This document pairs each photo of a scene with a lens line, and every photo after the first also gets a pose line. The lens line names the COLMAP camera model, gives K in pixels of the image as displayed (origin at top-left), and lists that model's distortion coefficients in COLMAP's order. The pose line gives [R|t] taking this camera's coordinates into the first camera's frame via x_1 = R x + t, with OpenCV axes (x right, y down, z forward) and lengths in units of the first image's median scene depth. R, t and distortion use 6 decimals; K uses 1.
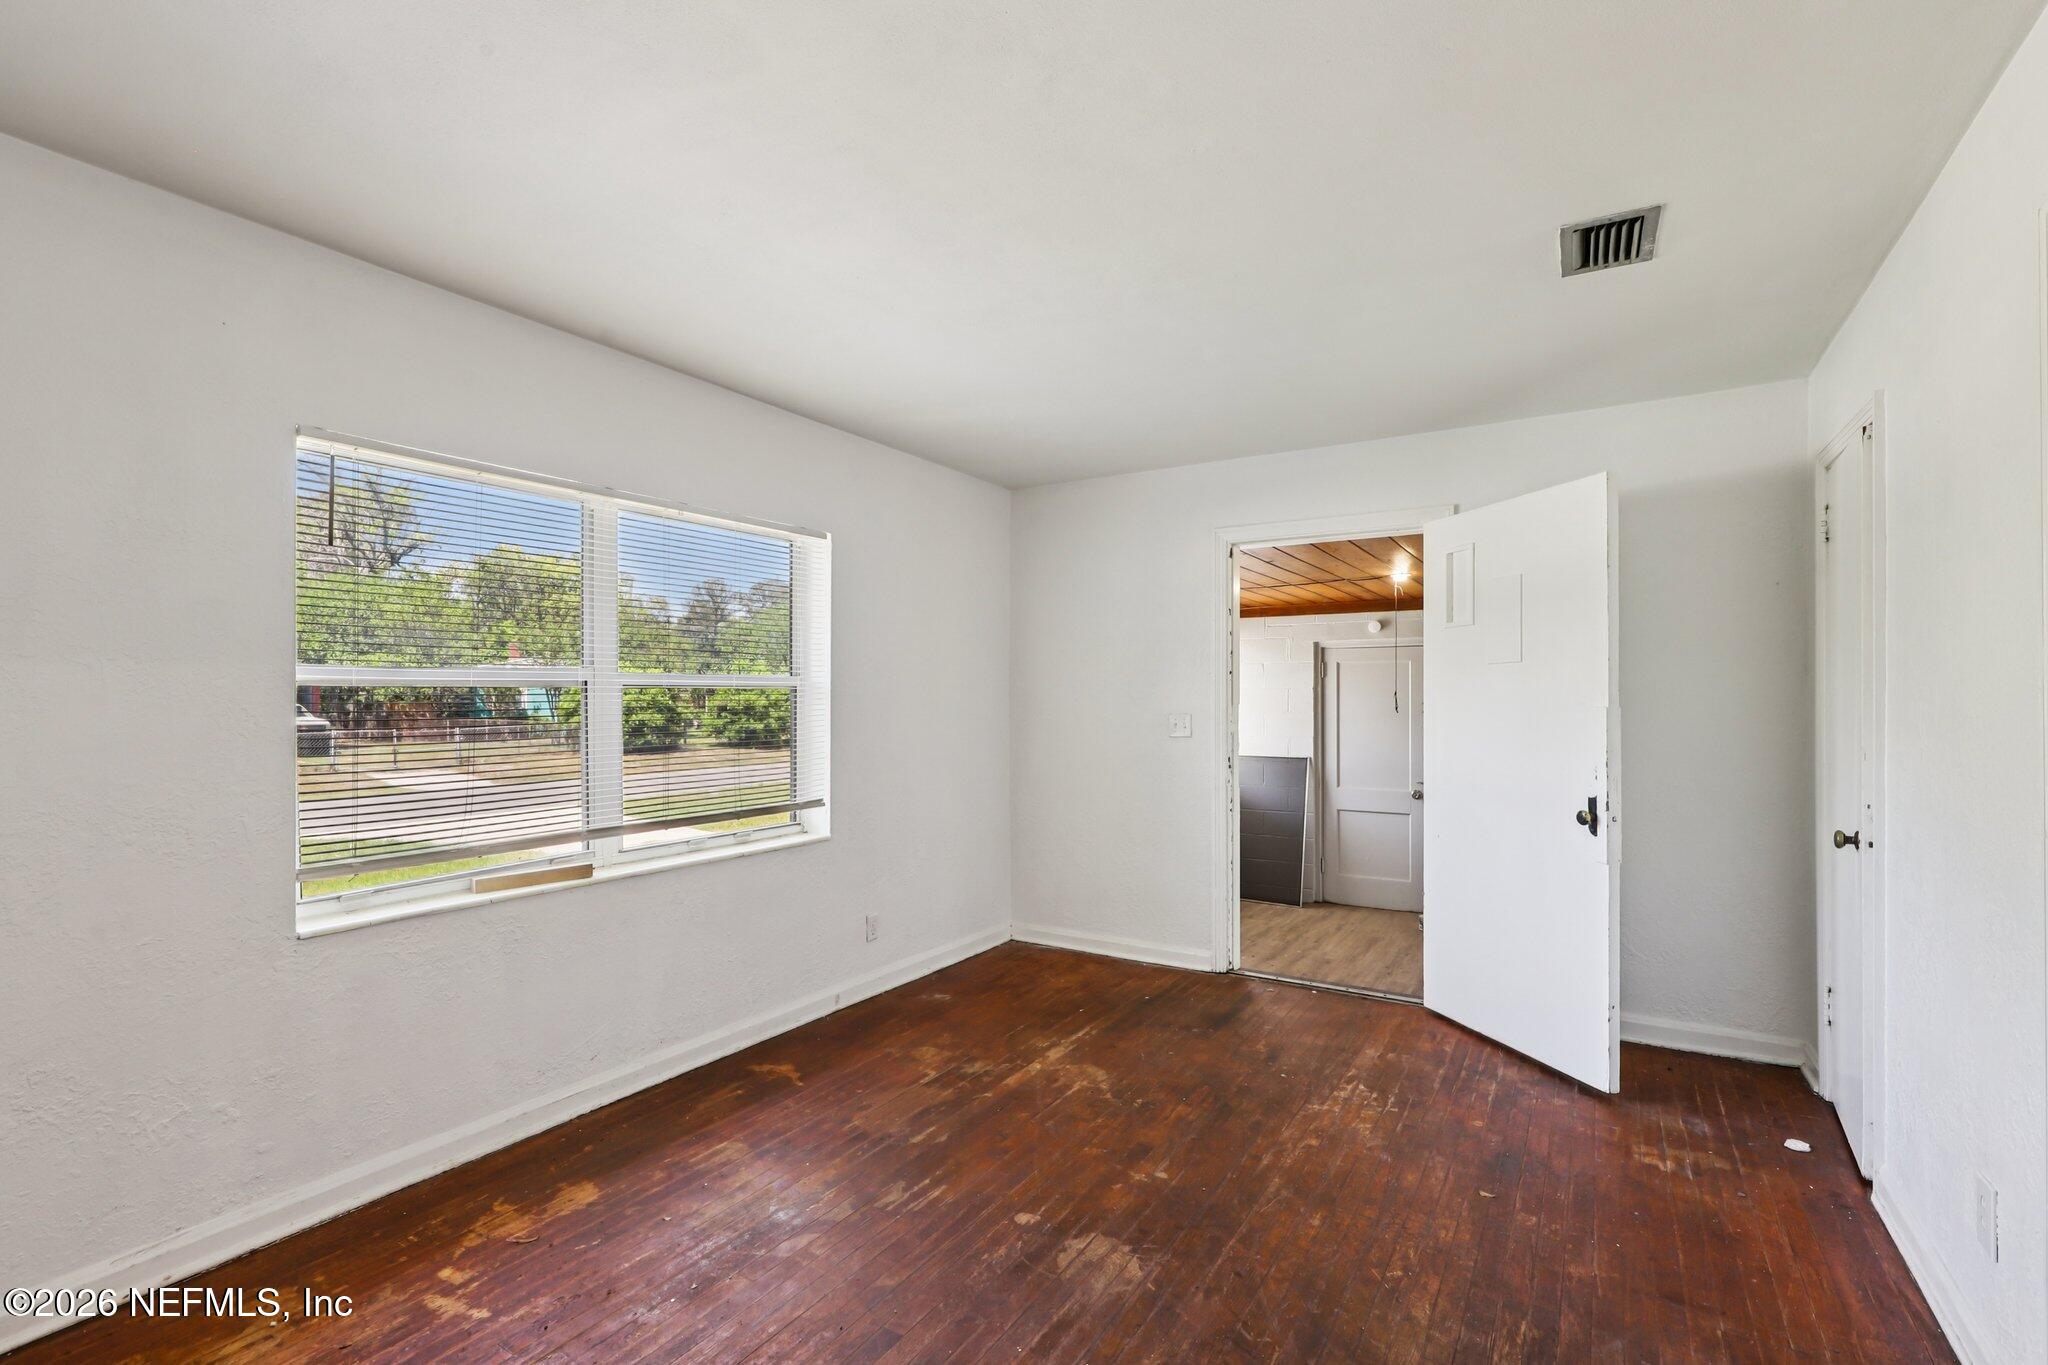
lens RADIAL K [[920.3, 0, 1011.8], [0, 920.3, 693.8], [0, 0, 1]] dist [0.000530, -0.000292]
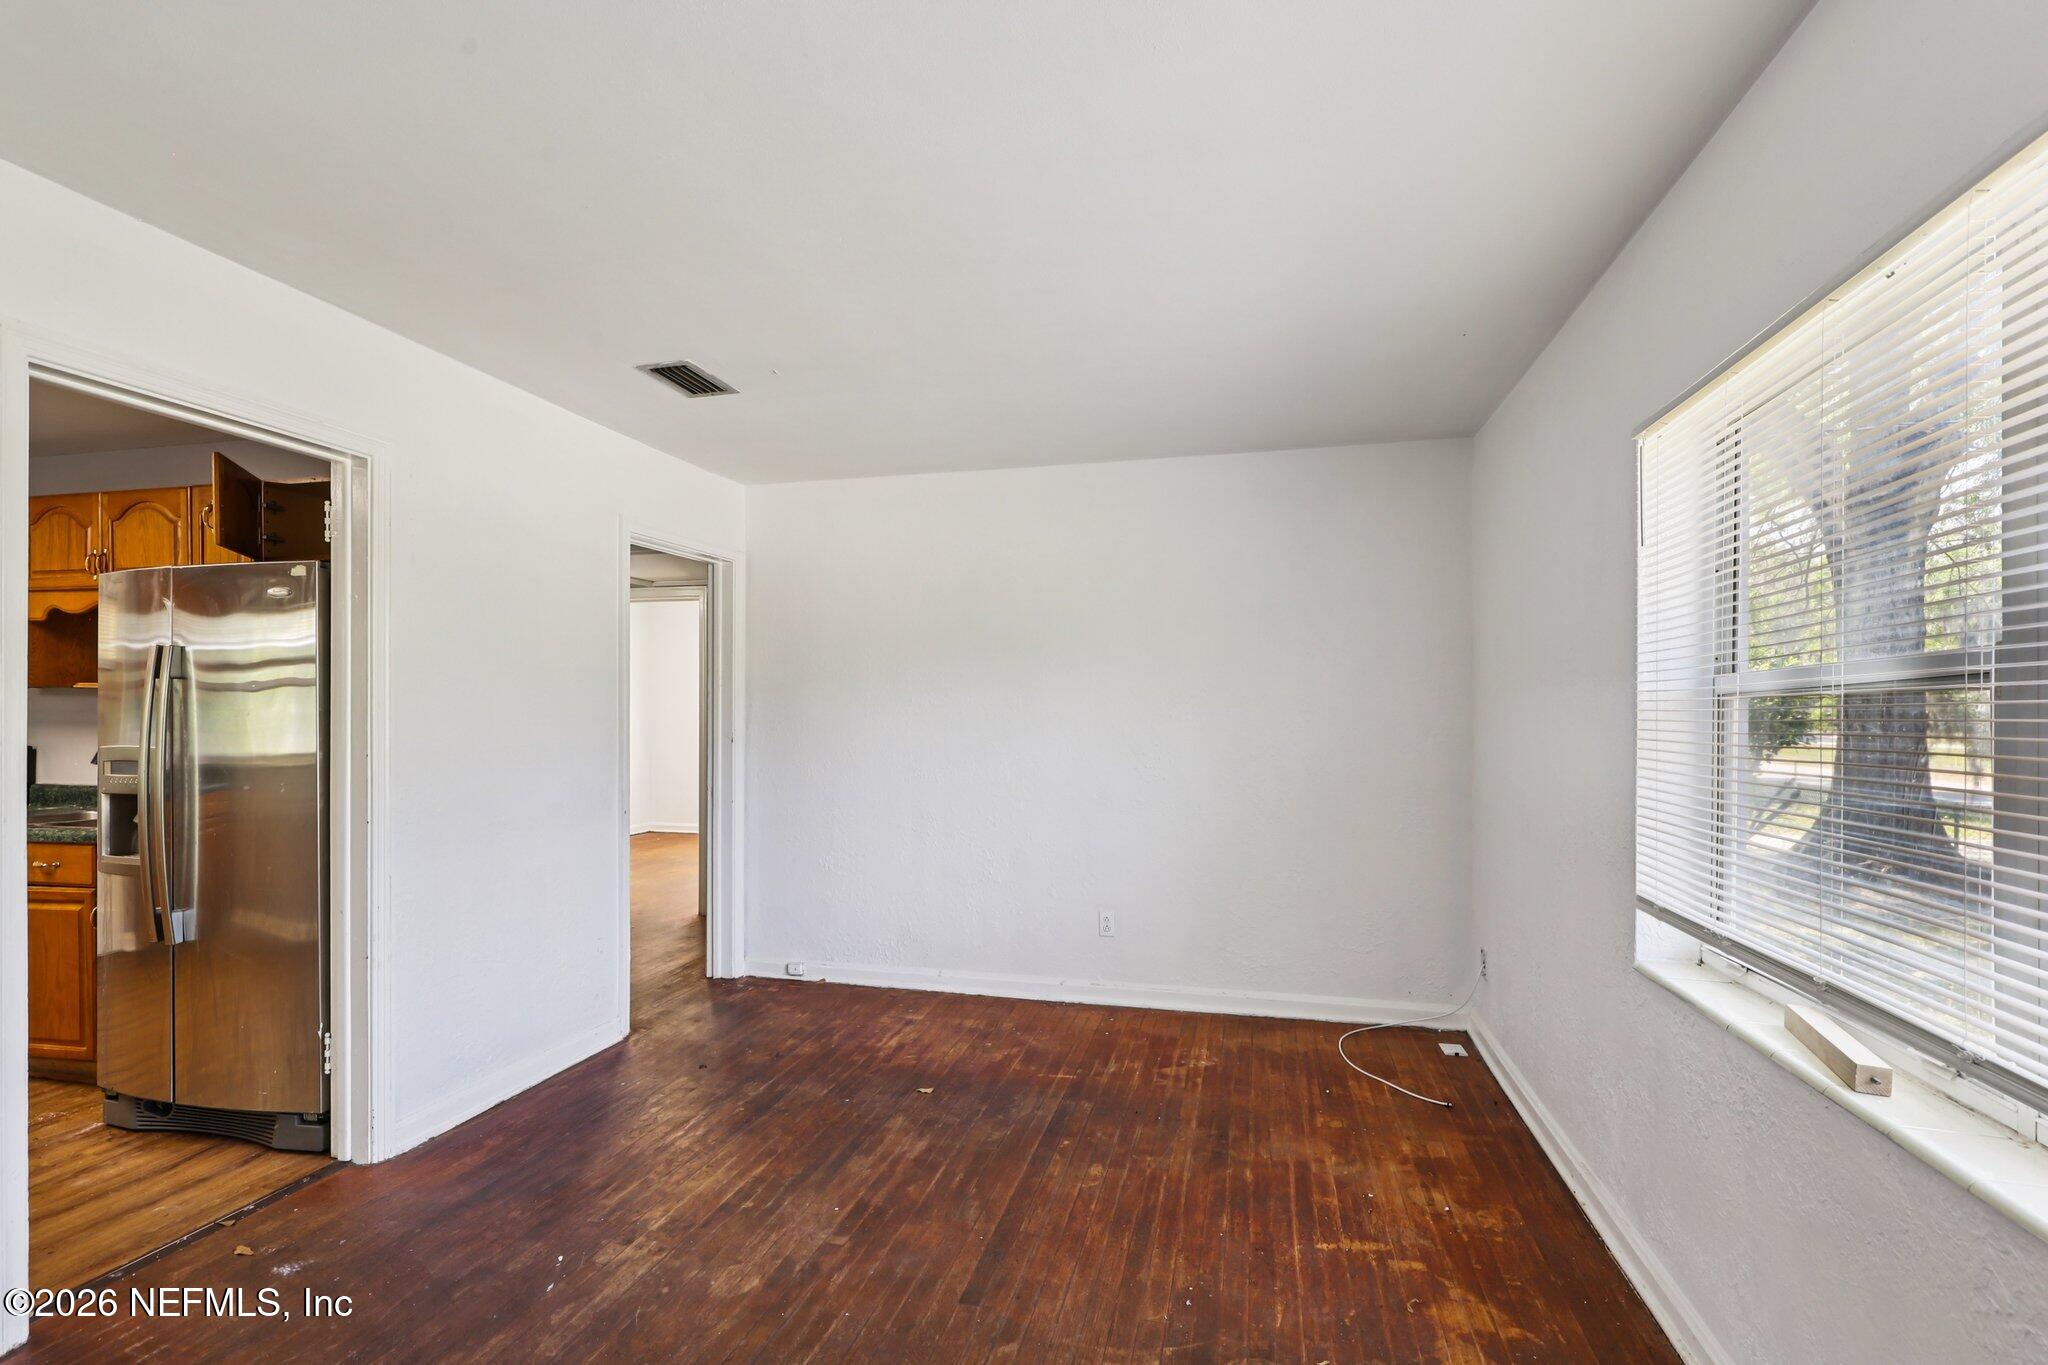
lens RADIAL K [[920.3, 0, 1041.6], [0, 920.3, 696.4], [0, 0, 1]] dist [0.000530, -0.000292]
pose [[-0.942023, -0.000401, -0.335549, 0.116146], [0.008817, 0.999624, -0.025947, -0.000841], [0.335433, -0.027401, -0.941666, 1.480194]]
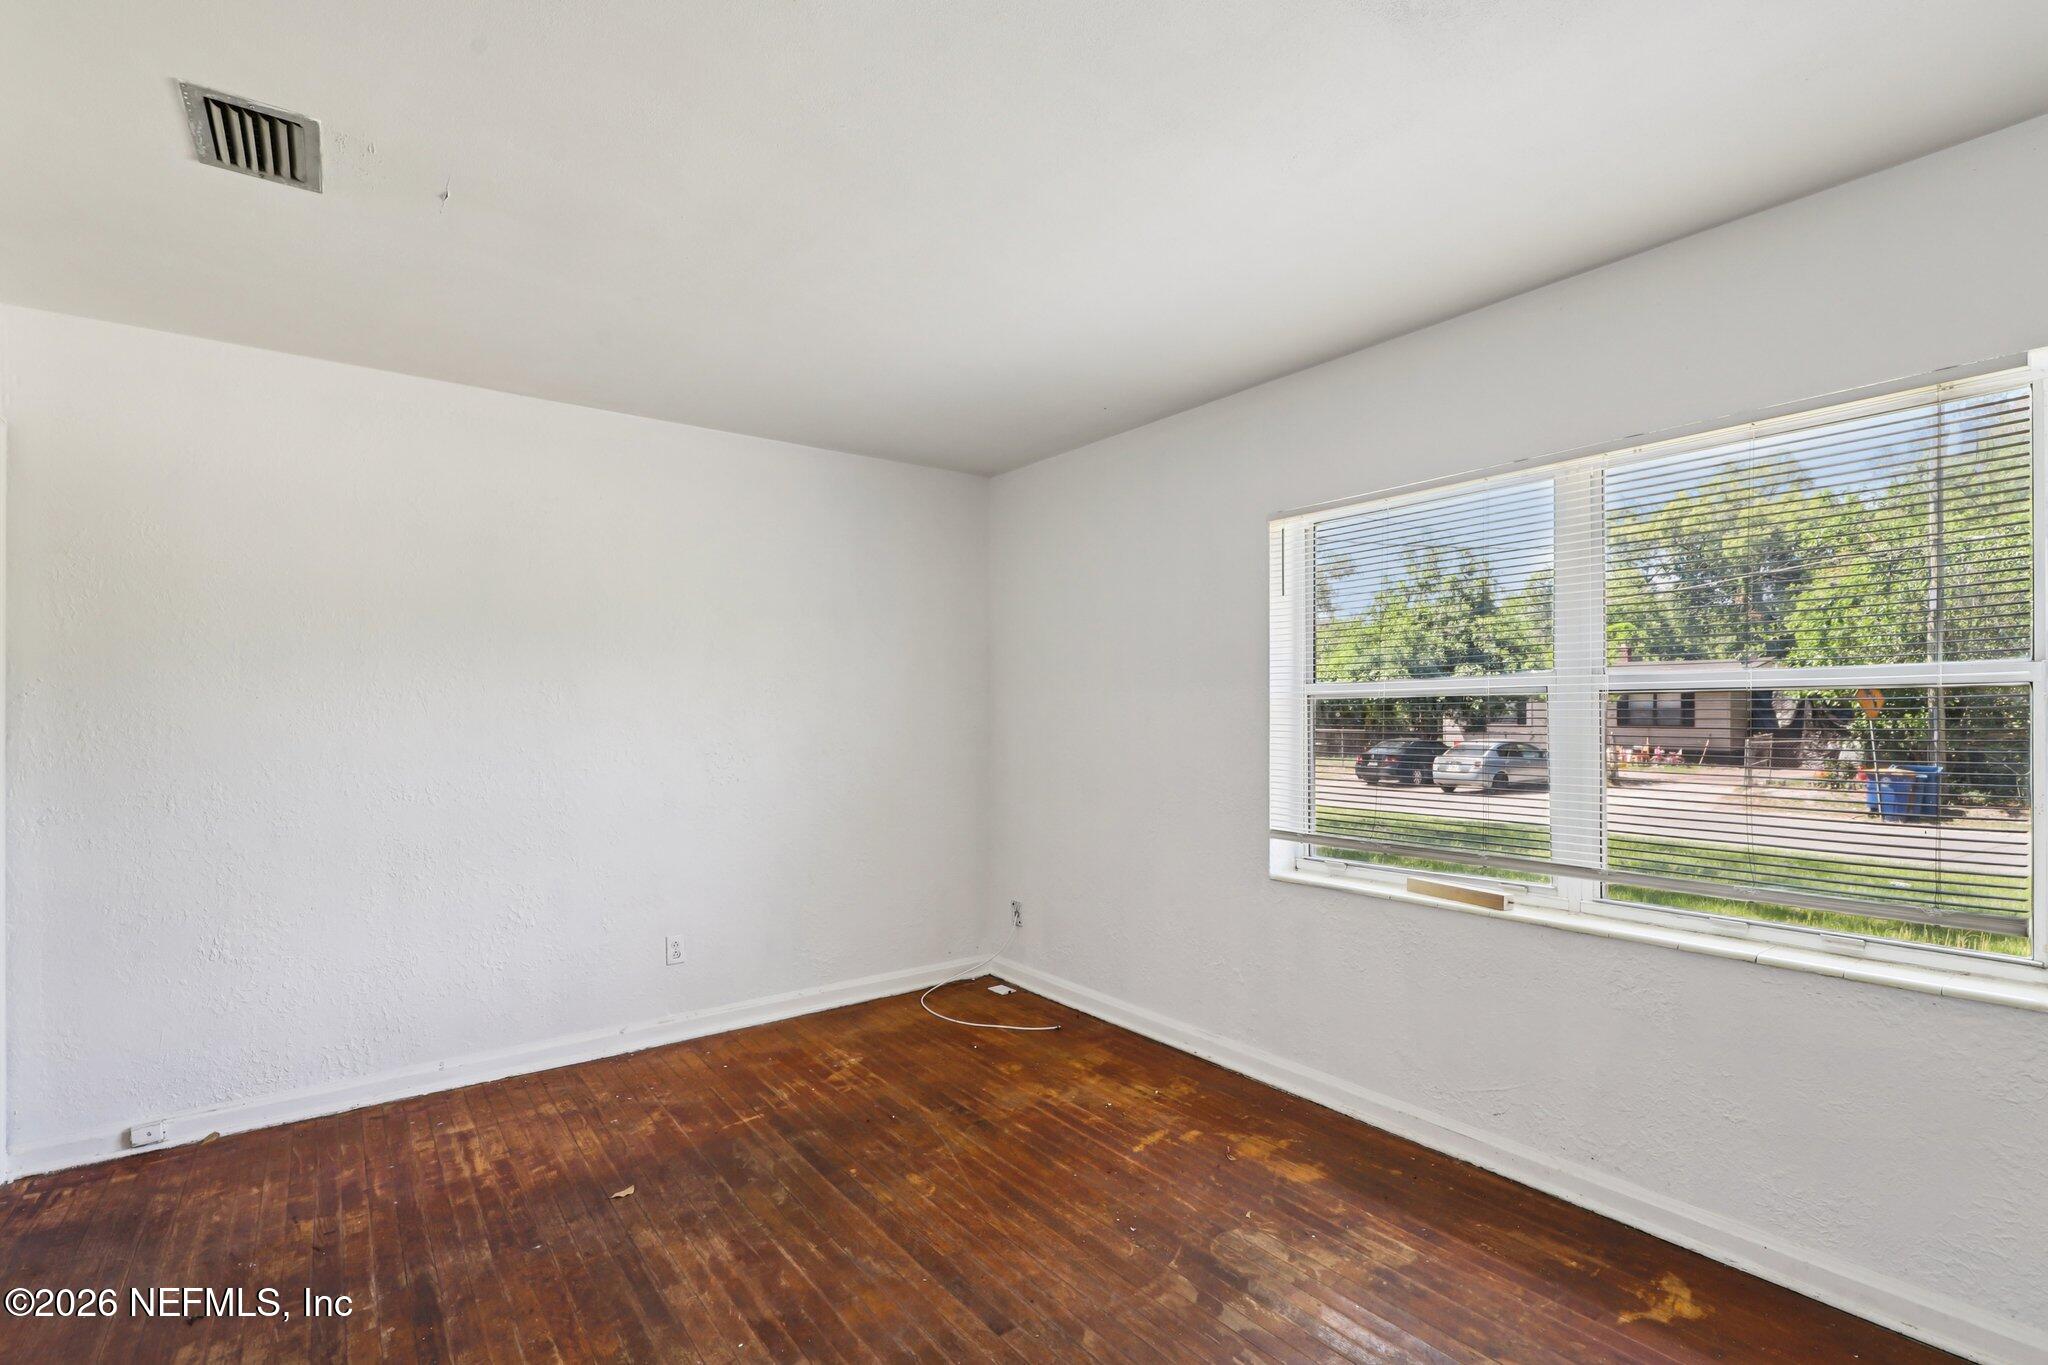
lens RADIAL K [[920.3, 0, 1018.0], [0, 920.3, 683.8], [0, 0, 1]] dist [0.000530, -0.000292]
pose [[-0.350216, -0.018044, -0.936495, 0.607429], [0.016476, 0.999541, -0.025420, -0.004858], [0.936524, -0.024332, -0.349758, 0.988320]]
